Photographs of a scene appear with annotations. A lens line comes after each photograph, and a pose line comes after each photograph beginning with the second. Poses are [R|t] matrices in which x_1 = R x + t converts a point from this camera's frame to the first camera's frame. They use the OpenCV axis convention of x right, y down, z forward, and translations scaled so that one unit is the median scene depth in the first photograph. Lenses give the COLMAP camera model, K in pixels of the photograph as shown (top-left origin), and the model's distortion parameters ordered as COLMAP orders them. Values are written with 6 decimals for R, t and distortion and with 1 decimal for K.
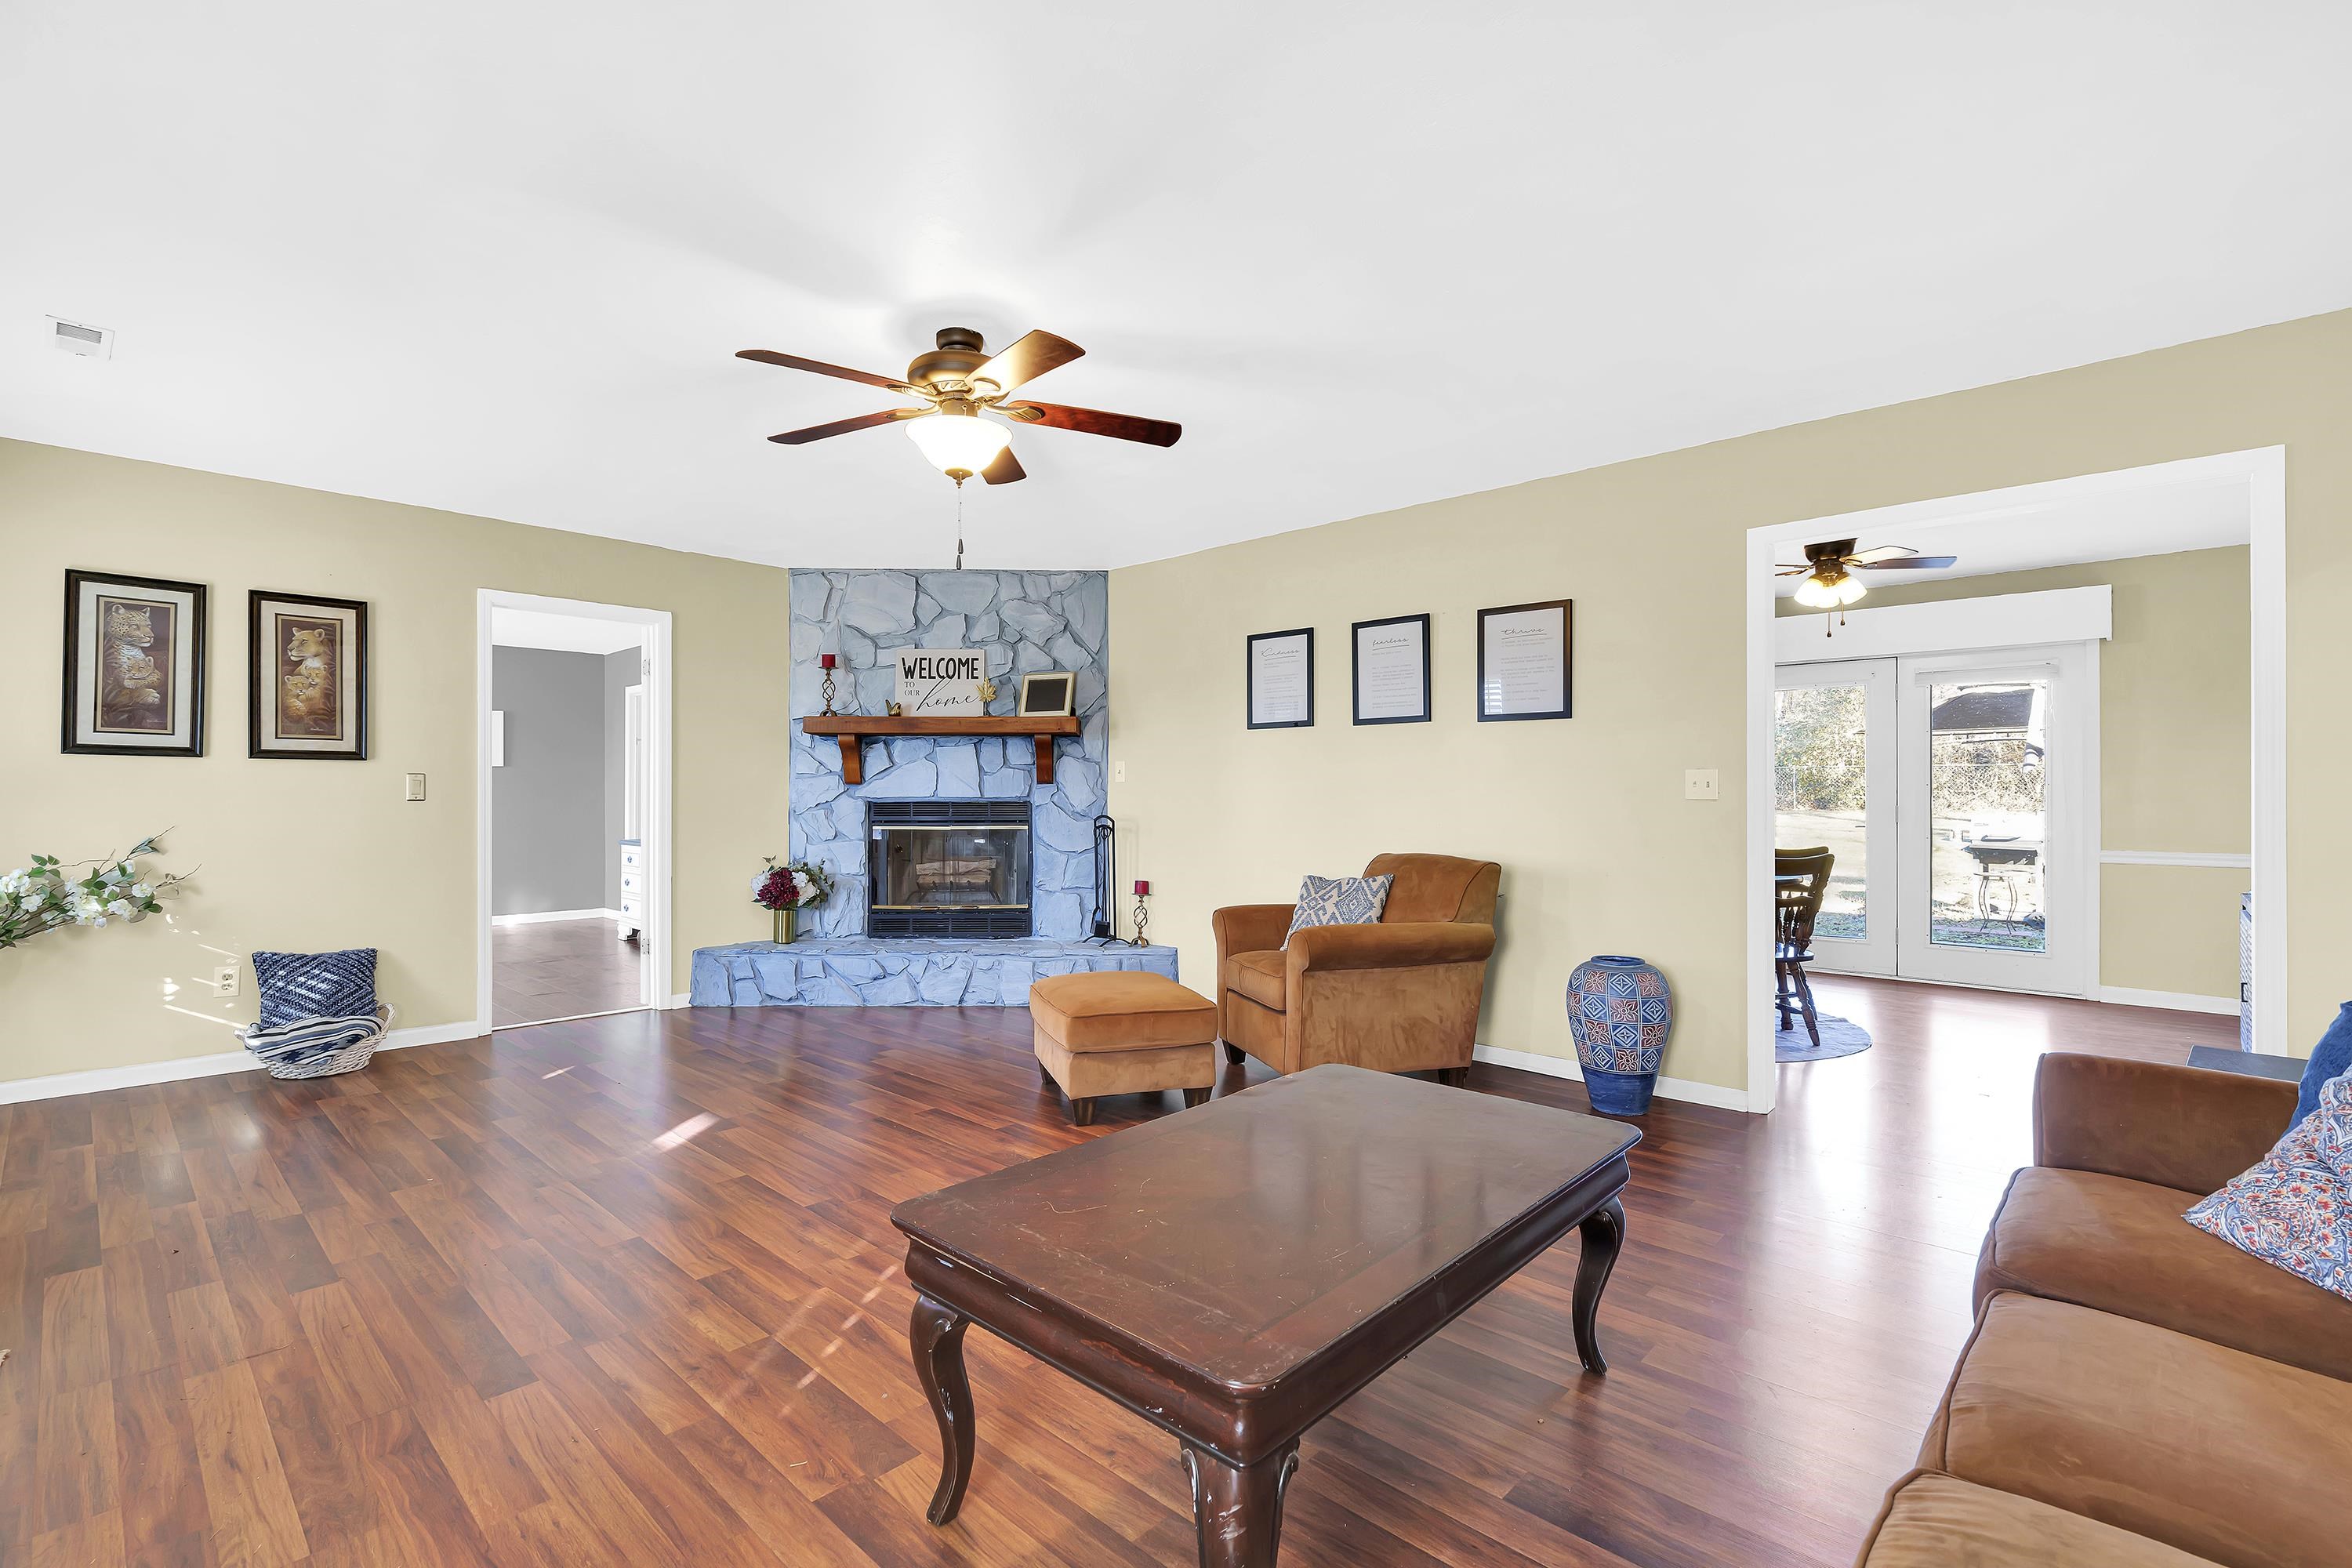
lens RADIAL K [[1047.2, 0, 1158.7], [0, 1047.2, 791.5], [0, 0, 1]] dist [-0.001705, -0.000048]
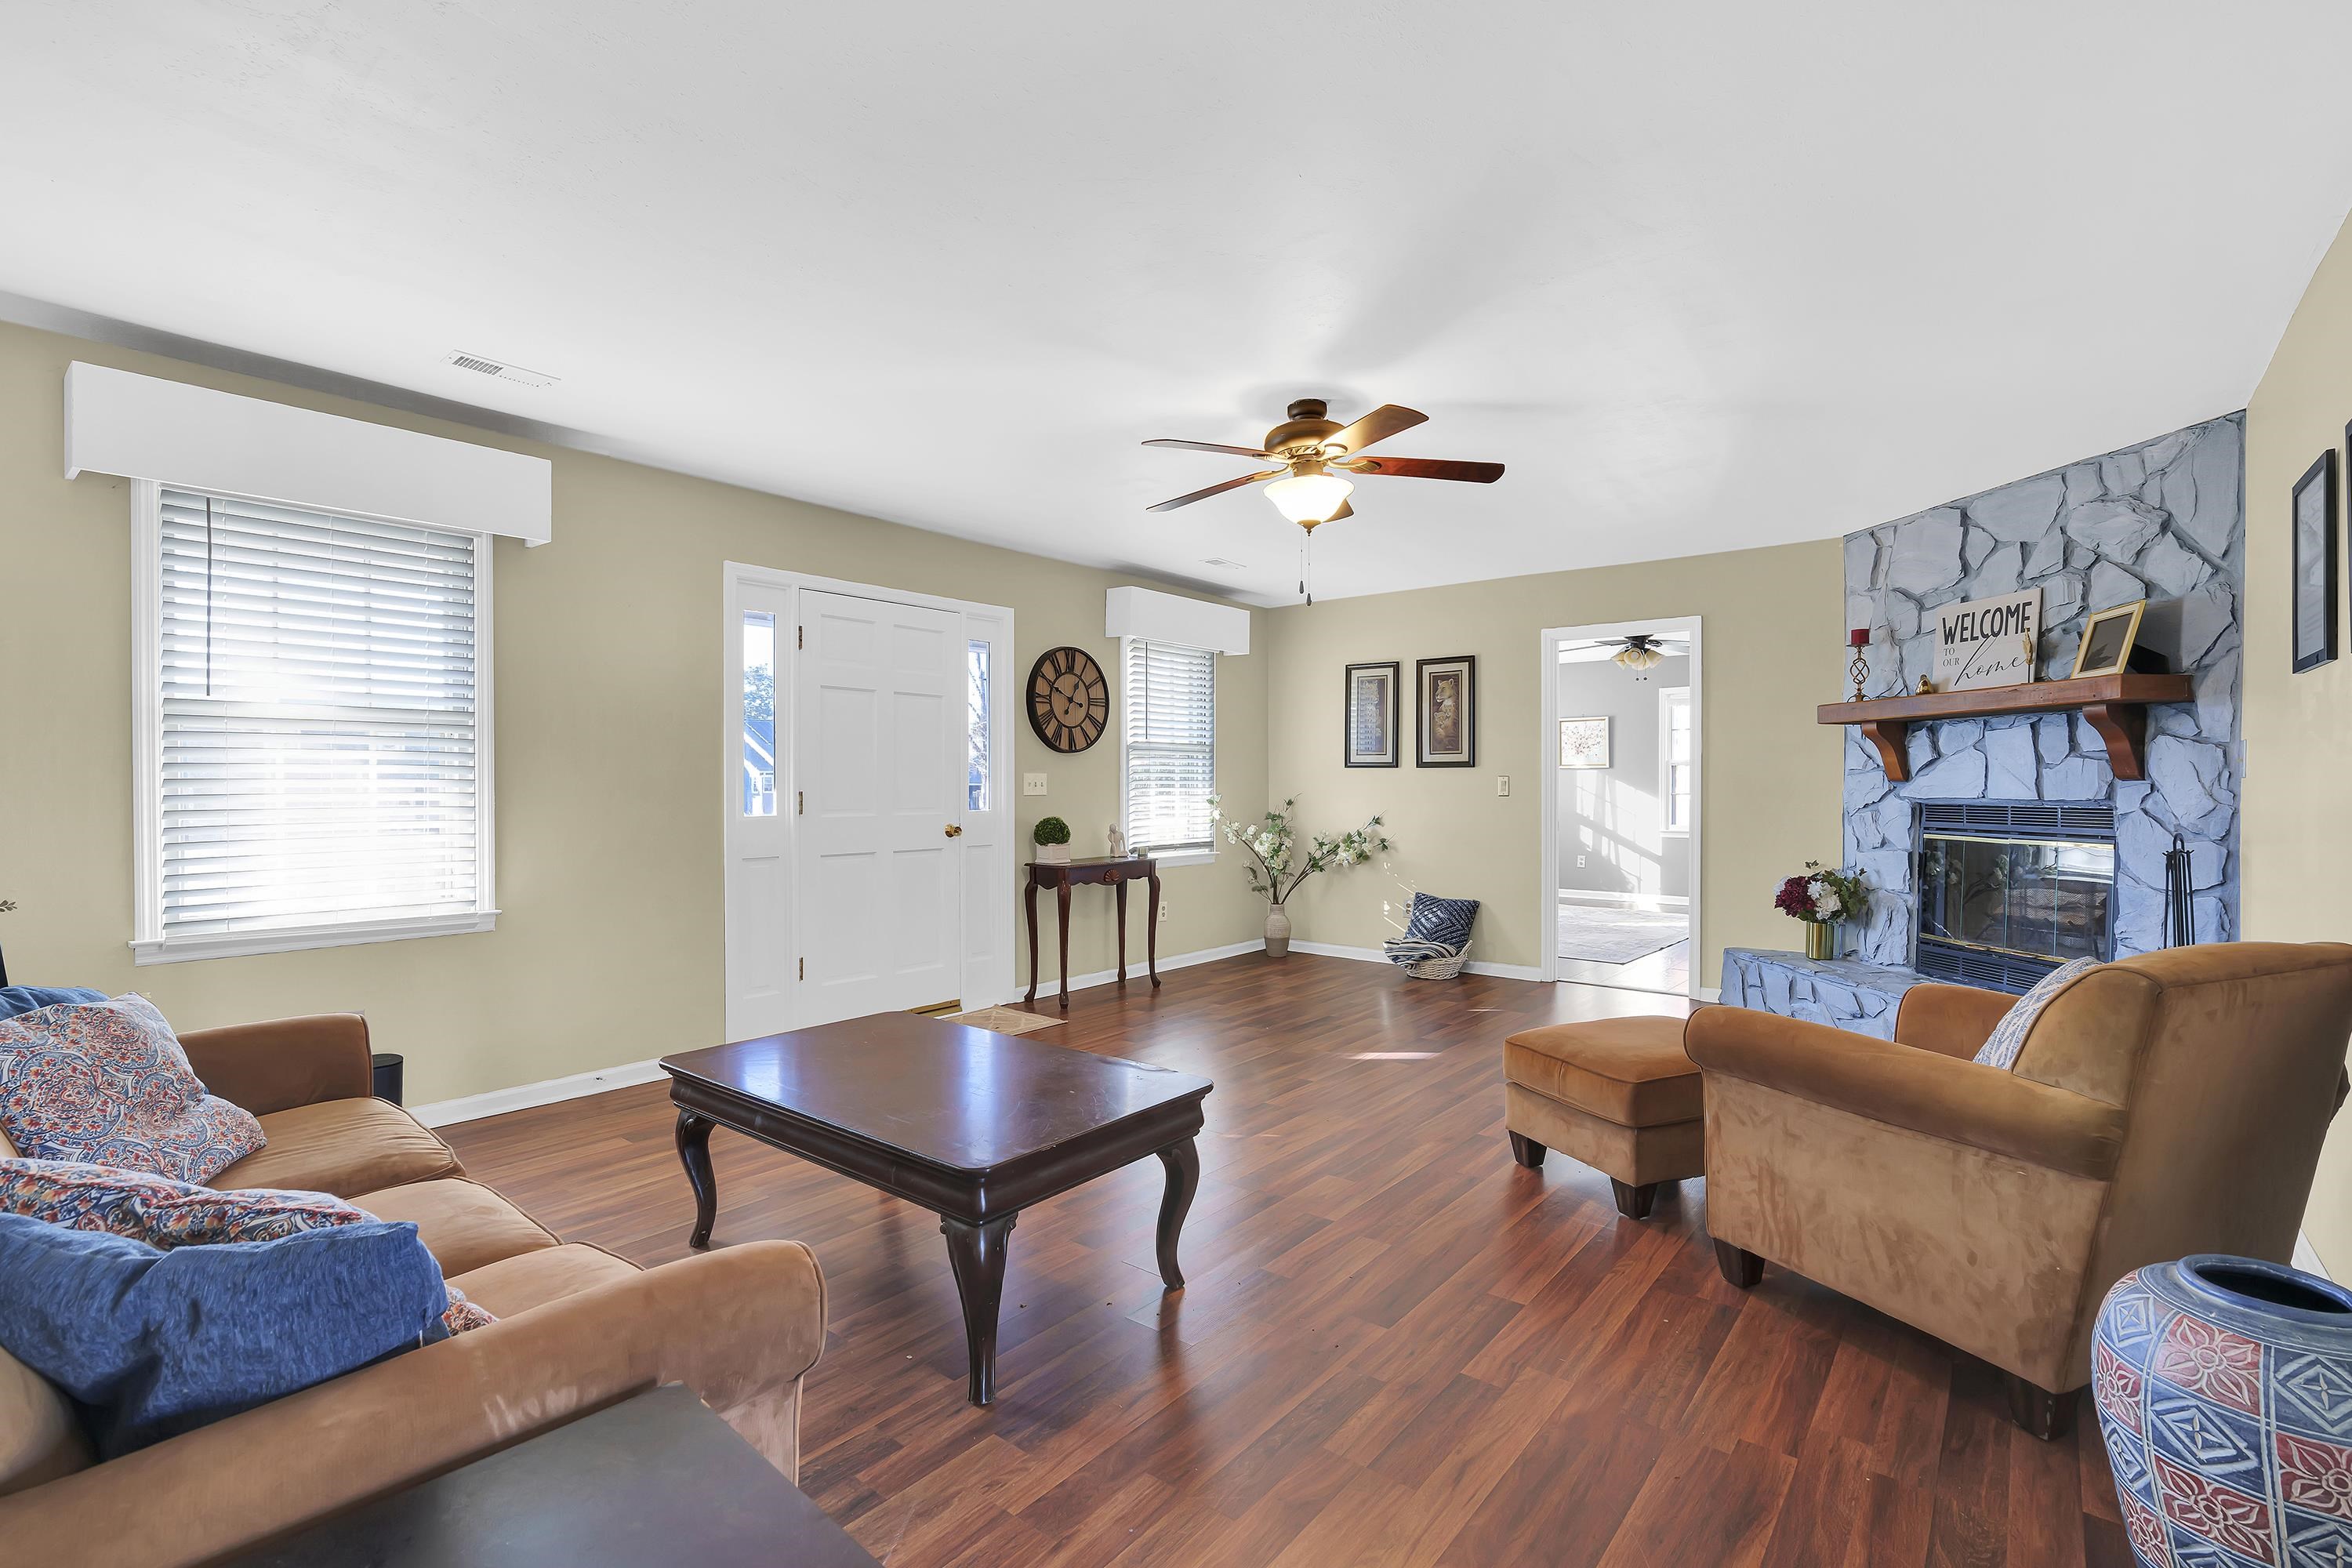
lens RADIAL K [[1047.2, 0, 1191.7], [0, 1047.2, 791.1], [0, 0, 1]] dist [-0.001705, -0.000048]
pose [[0.092076, 0.008345, -0.995717, 0.475344], [0.003680, 0.999955, 0.008721, -0.008539], [0.995745, -0.004467, 0.092041, 0.374418]]
